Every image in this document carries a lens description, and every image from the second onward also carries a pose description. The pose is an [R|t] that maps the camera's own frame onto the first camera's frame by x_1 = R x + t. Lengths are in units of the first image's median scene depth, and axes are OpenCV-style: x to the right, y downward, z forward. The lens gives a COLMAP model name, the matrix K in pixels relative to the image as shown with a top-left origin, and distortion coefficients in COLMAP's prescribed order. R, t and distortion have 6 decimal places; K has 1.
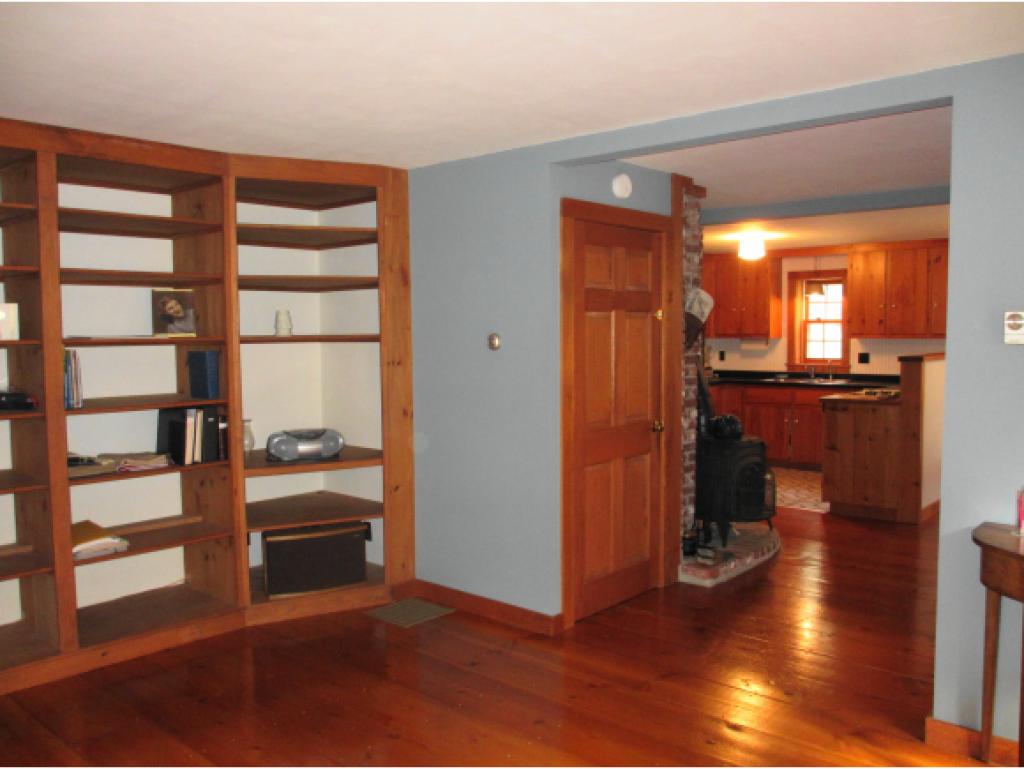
lens RADIAL K [[845.5, 0, 512.0], [0, 845.5, 384.5], [0, 0, 1]] dist [-0.059888, 0.021821]
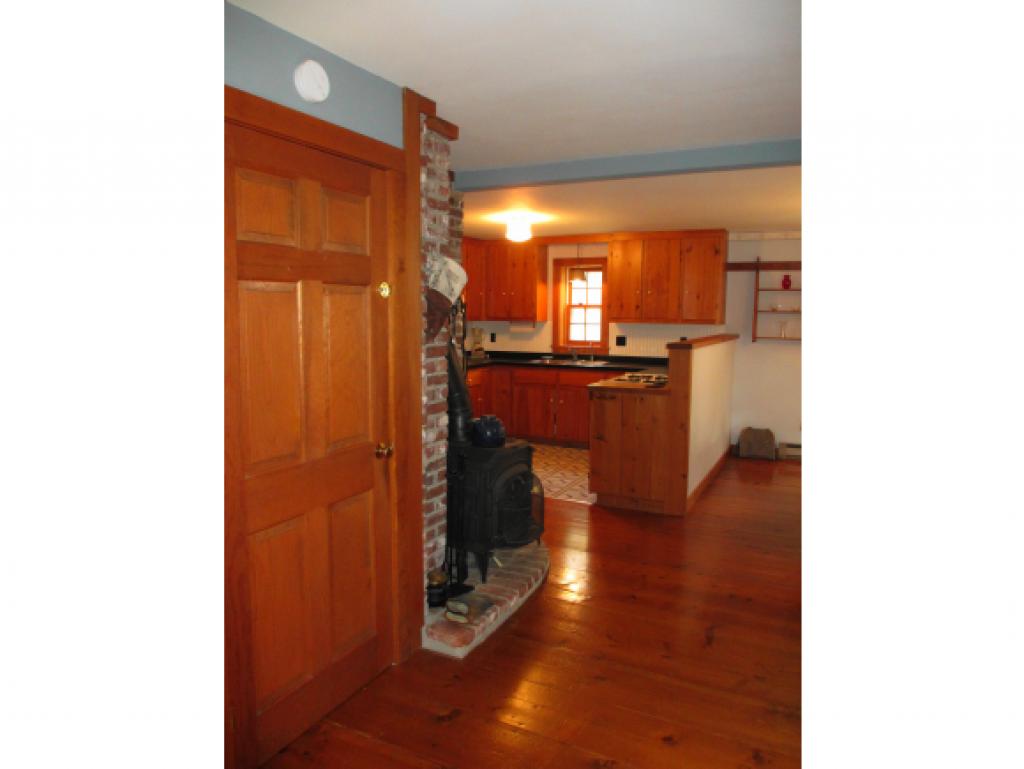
lens RADIAL K [[638.0, 0, 512.0], [0, 638.0, 384.5], [0, 0, 1]] dist [-0.084359, 0.000905]
pose [[0.966288, -0.014739, 0.257042, 0.096357], [0.002156, 0.998788, 0.049168, -0.020945], [-0.257455, -0.046957, 0.965149, 0.318839]]
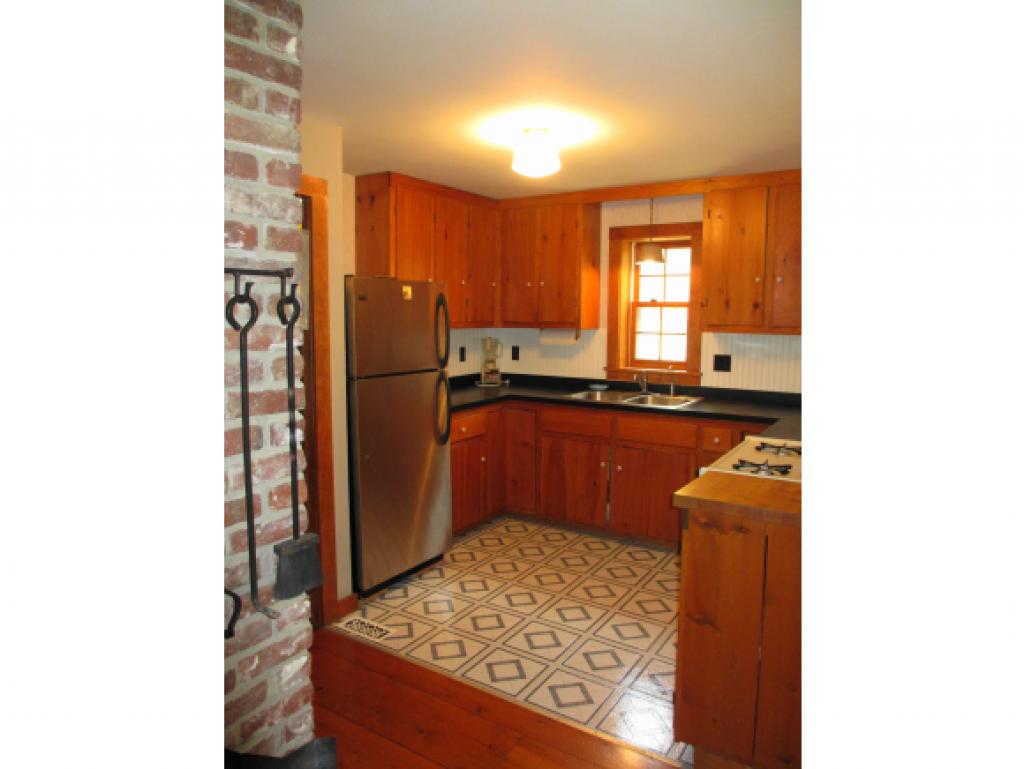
lens RADIAL K [[638.0, 0, 512.0], [0, 638.0, 384.5], [0, 0, 1]] dist [-0.084359, 0.000905]
pose [[0.987366, -0.003172, 0.158427, 0.241317], [-0.004638, 0.998793, 0.048903, -0.049410], [-0.158391, -0.049020, 0.986159, 0.715108]]
